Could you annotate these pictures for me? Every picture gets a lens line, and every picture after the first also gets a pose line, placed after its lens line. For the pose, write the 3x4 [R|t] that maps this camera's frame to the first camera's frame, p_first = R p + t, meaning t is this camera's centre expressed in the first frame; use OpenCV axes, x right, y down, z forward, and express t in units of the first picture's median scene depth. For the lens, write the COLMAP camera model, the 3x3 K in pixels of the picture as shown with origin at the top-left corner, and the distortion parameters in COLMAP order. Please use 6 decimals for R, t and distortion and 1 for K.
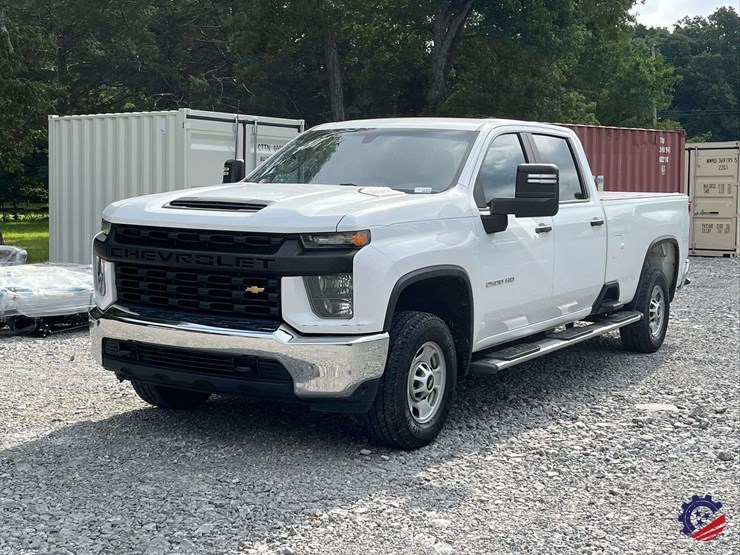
lens RADIAL K [[1111.9, 0, 370.0], [0, 1111.9, 277.5], [0, 0, 1]] dist [0.112004, -0.027356]
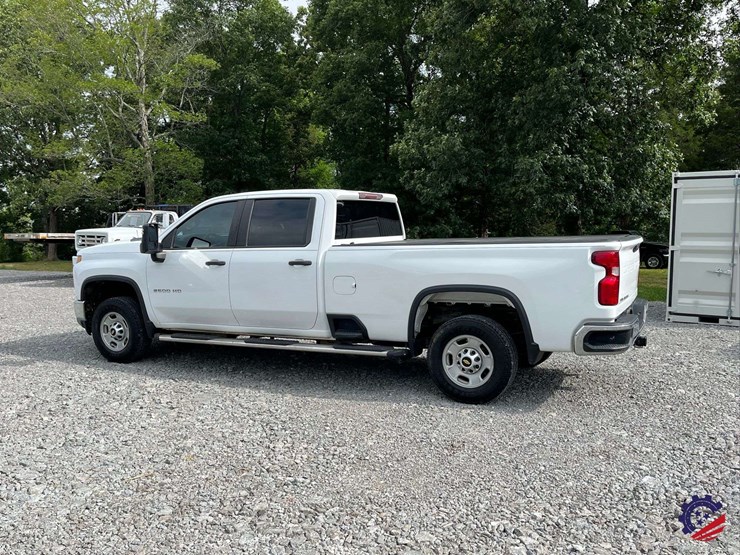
lens RADIAL K [[654.6, 0, 370.0], [0, 654.6, 277.5], [0, 0, 1]] dist [0.044586, -0.000624]
pose [[0.062038, 0.057508, -0.996416, 0.820269], [-0.073979, 0.995857, 0.052870, -0.066671], [0.995328, 0.070434, 0.066035, 0.881565]]
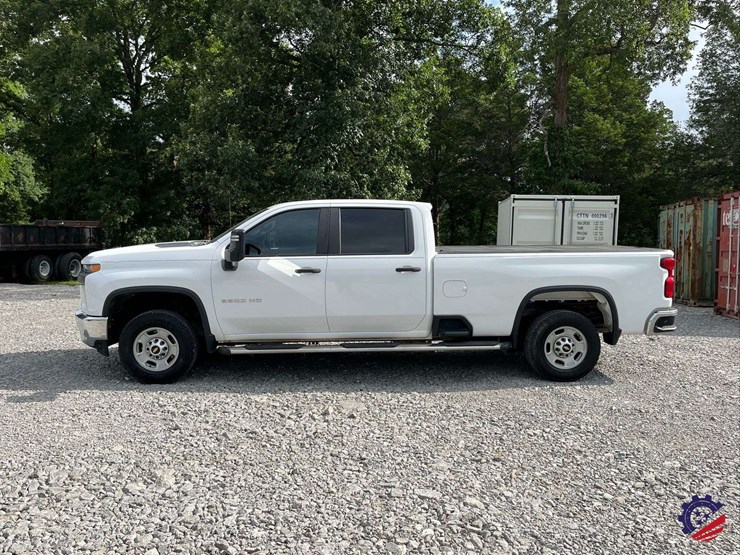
lens RADIAL K [[621.5, 0, 368.4], [0, 621.5, 286.5], [0, 0, 1]] dist [0.043331, -0.019076]
pose [[0.556719, 0.063264, -0.828288, 0.692908], [-0.069906, 0.997127, 0.029174, -0.040134], [0.827754, 0.041660, 0.559542, 0.453397]]
